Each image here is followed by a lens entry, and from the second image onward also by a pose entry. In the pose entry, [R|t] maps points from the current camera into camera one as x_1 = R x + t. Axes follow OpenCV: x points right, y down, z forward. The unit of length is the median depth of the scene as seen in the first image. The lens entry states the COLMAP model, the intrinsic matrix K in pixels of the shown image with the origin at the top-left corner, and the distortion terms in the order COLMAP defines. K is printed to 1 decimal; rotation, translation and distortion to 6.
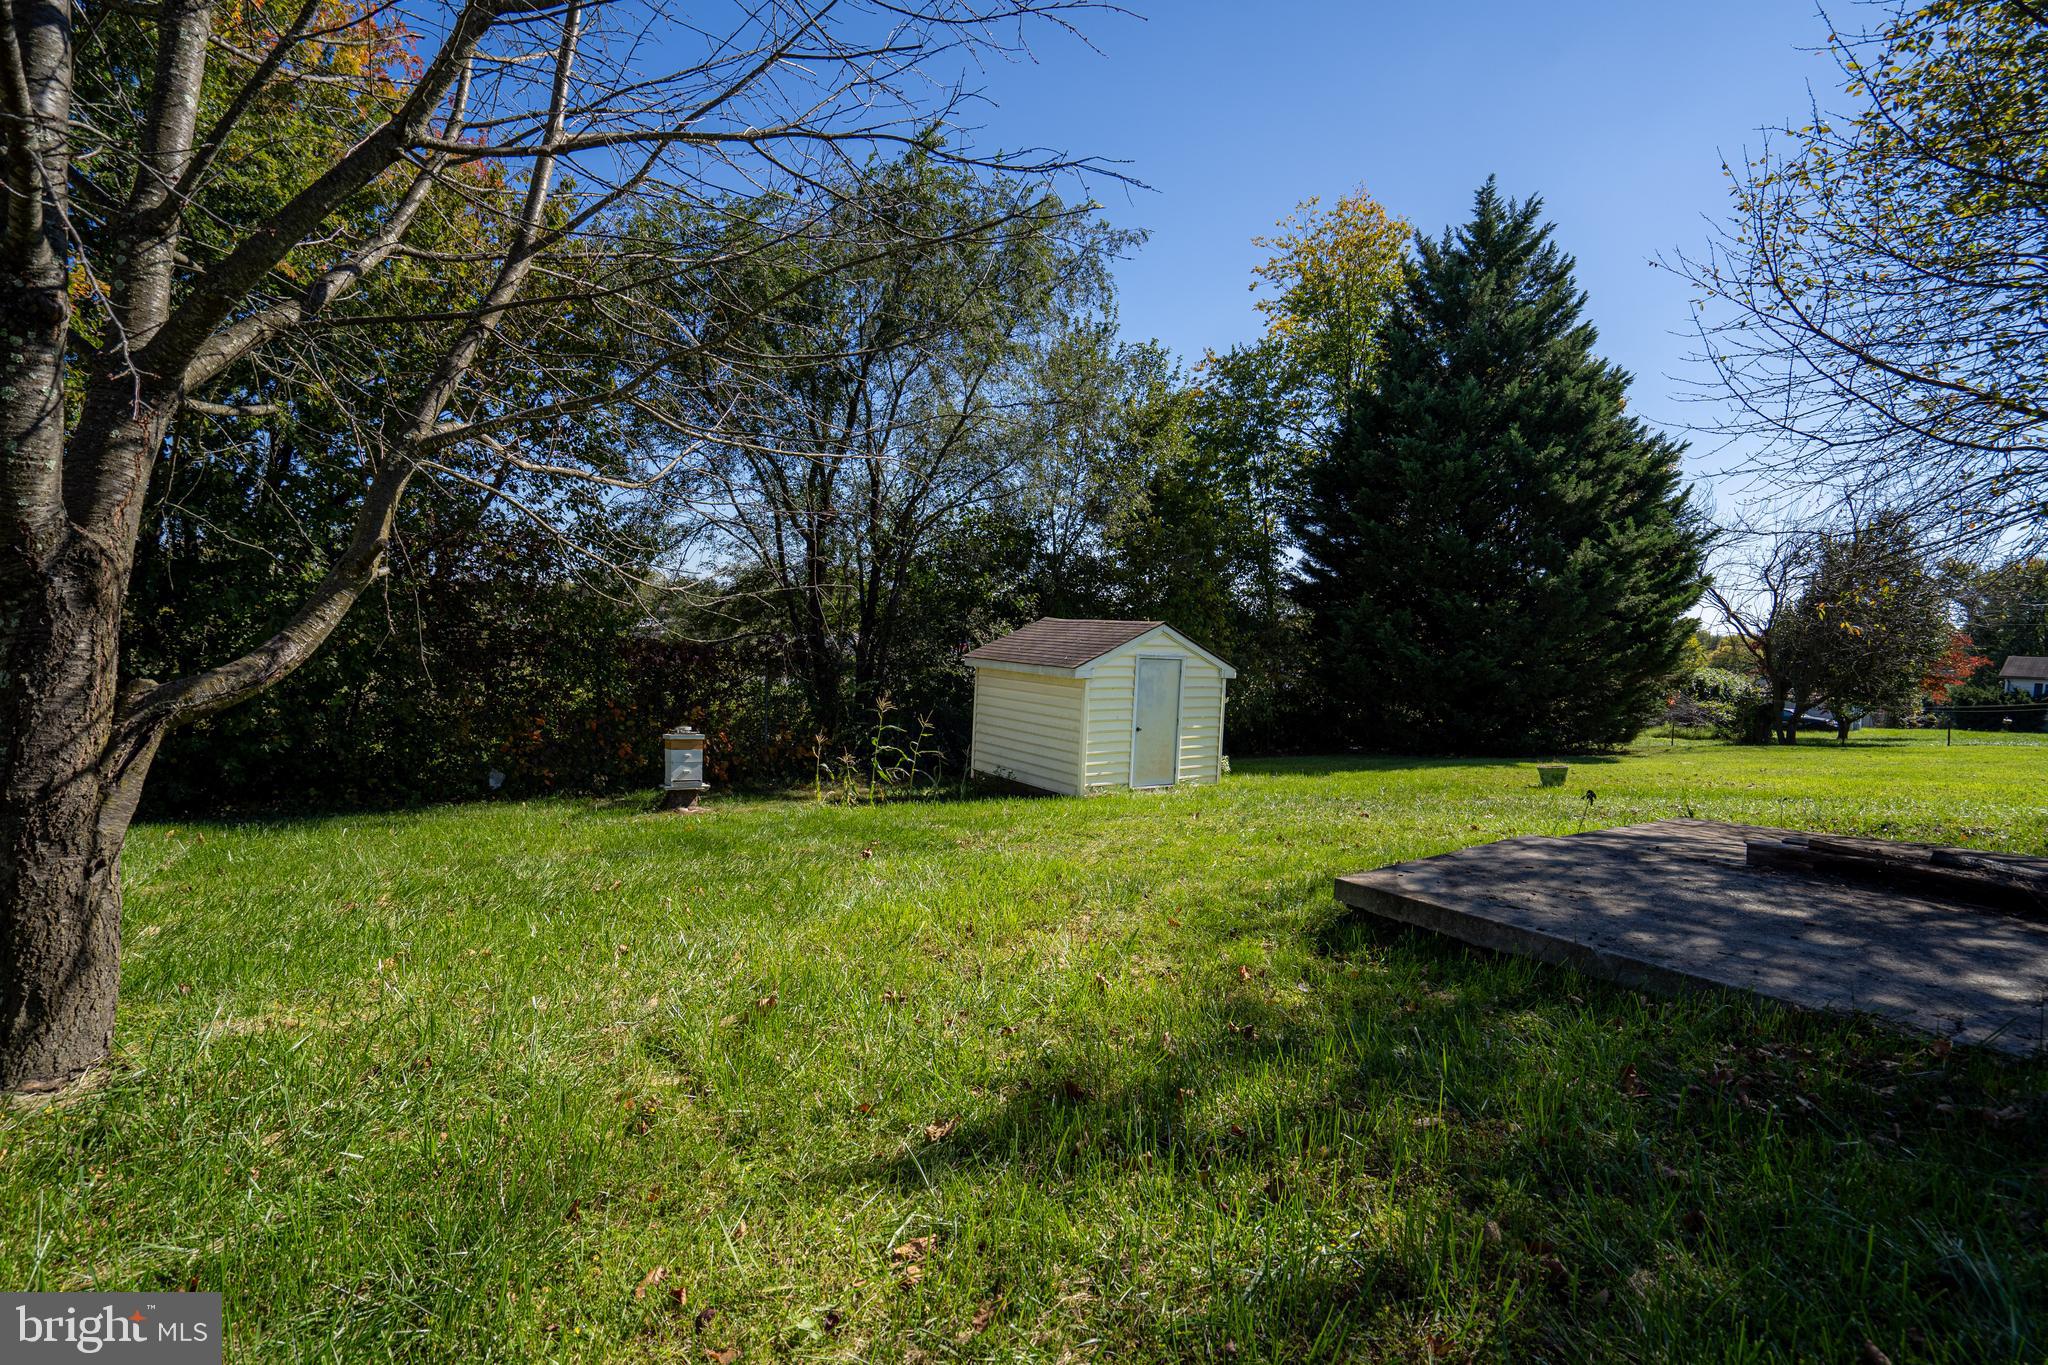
lens RADIAL K [[955.0, 0, 1041.5], [0, 955.0, 671.3], [0, 0, 1]] dist [-0.047706, 0.015197]
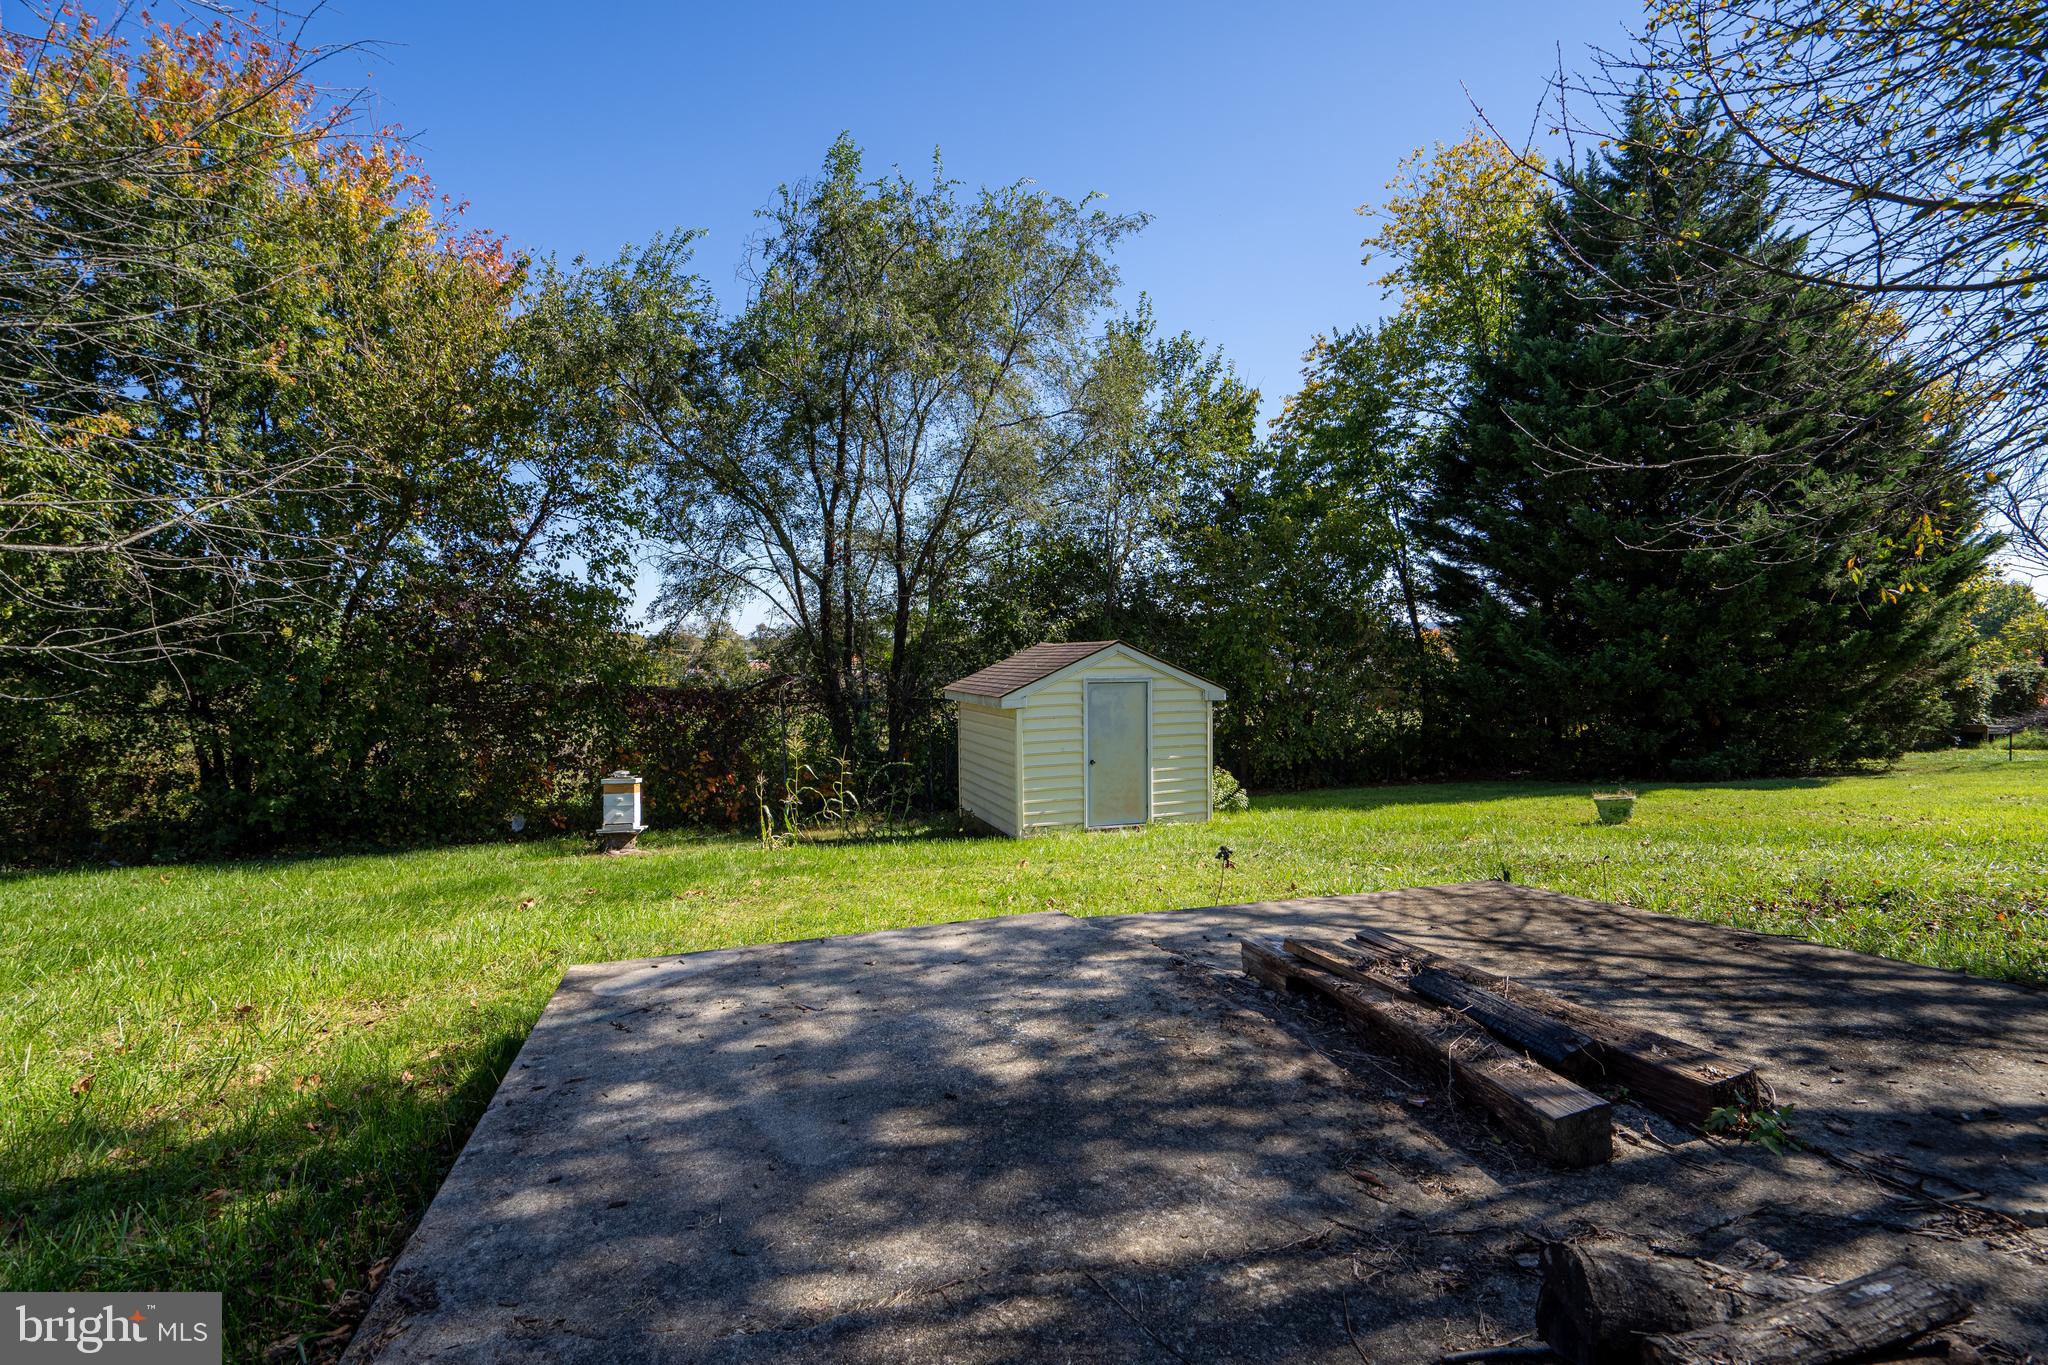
lens RADIAL K [[955.0, 0, 1013.7], [0, 955.0, 687.5], [0, 0, 1]] dist [-0.047706, 0.015197]
pose [[0.958182, -0.046072, -0.282428, 0.246657], [0.041266, 0.998885, -0.022944, 0.007179], [0.283170, 0.010330, 0.959014, 0.103100]]
